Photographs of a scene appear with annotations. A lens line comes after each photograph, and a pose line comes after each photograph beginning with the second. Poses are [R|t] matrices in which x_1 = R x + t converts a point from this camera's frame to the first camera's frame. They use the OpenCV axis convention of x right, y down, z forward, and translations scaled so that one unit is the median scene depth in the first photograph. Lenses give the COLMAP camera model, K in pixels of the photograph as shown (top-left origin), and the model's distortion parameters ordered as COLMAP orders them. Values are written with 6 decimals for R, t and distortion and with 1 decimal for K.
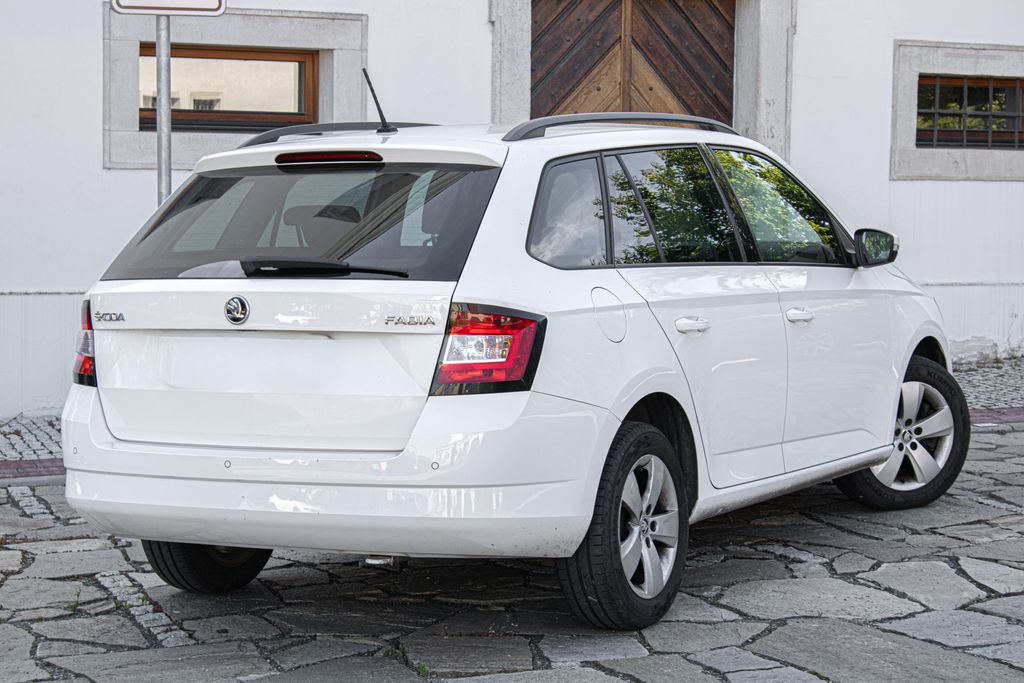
lens RADIAL K [[2377.2, 0, 512.0], [0, 2377.2, 341.5], [0, 0, 1]] dist [0.098089, 0.172645]
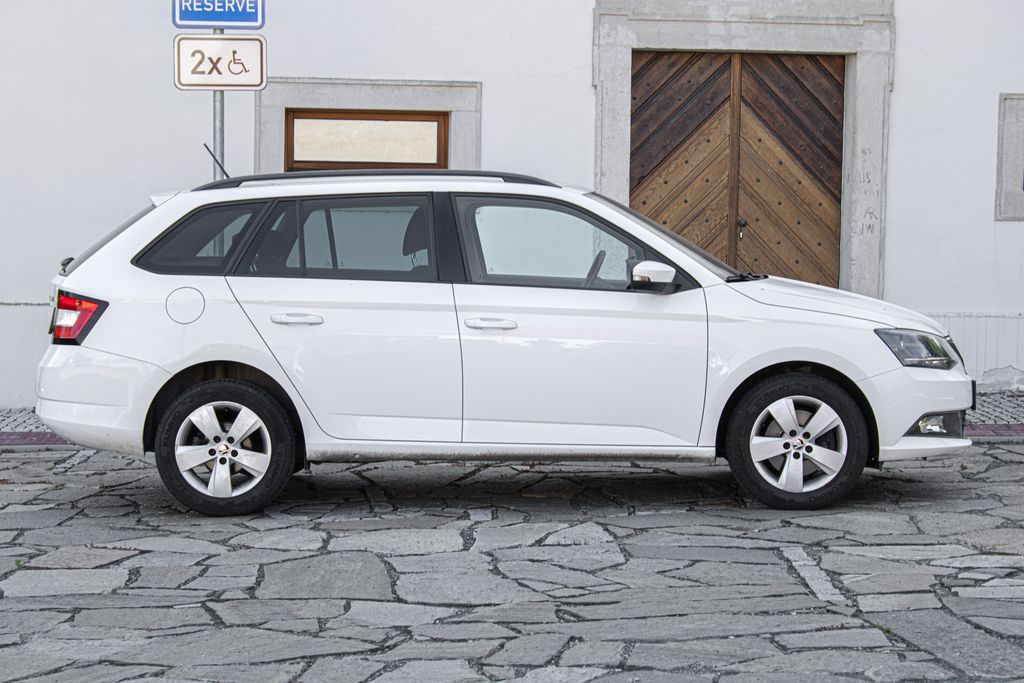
lens RADIAL K [[2409.3, 0, 512.0], [0, 2409.3, 341.5], [0, 0, 1]] dist [0.093682, 0.240635]
pose [[0.942808, 0.021004, -0.332675, 0.337465], [-0.026737, 0.999562, -0.012664, 0.008972], [0.332263, 0.020834, 0.942957, -0.137062]]
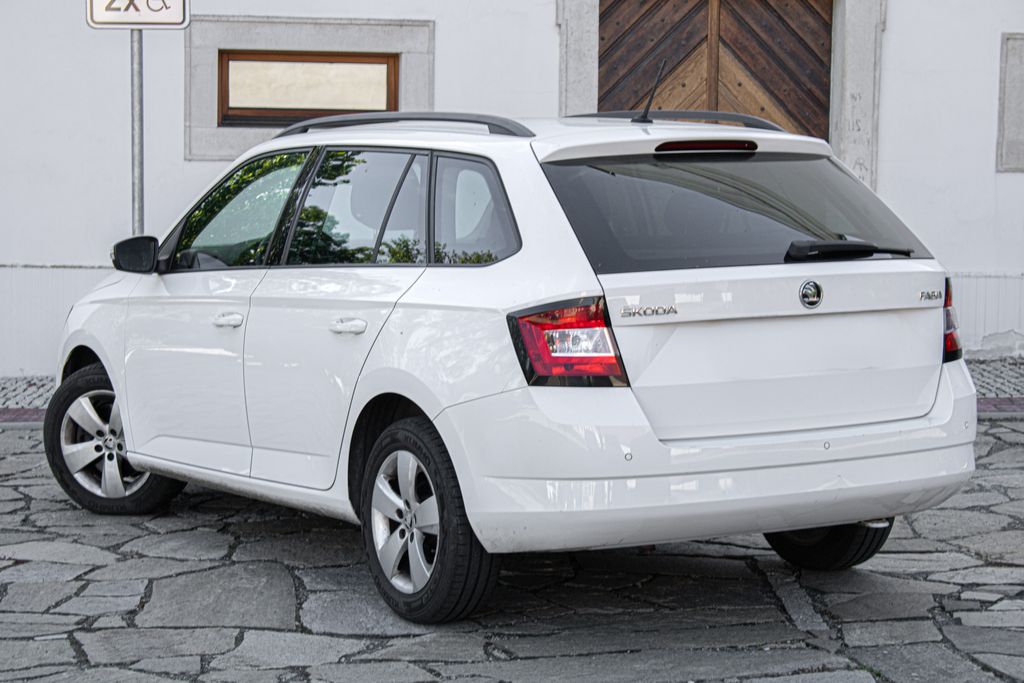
lens RADIAL K [[2409.3, 0, 512.0], [0, 2409.3, 341.5], [0, 0, 1]] dist [0.093682, 0.240635]
pose [[0.944080, 0.027531, -0.328564, 0.319171], [-0.025589, 0.999620, 0.010235, -0.000949], [0.328721, -0.001256, 0.944426, -0.041130]]
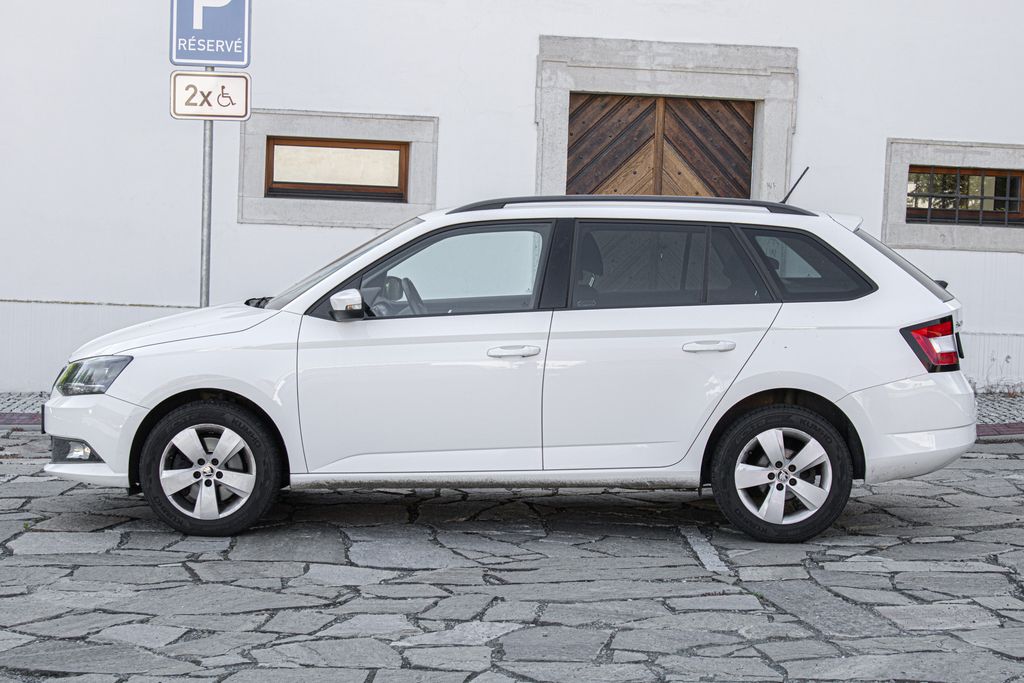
lens RADIAL K [[2159.7, 0, 512.0], [0, 2159.7, 341.5], [0, 0, 1]] dist [0.063329, 0.241306]
pose [[0.948317, 0.041915, -0.314543, 0.354184], [-0.048452, 0.998741, -0.012989, 0.007376], [0.313603, 0.027558, 0.949154, -0.167511]]
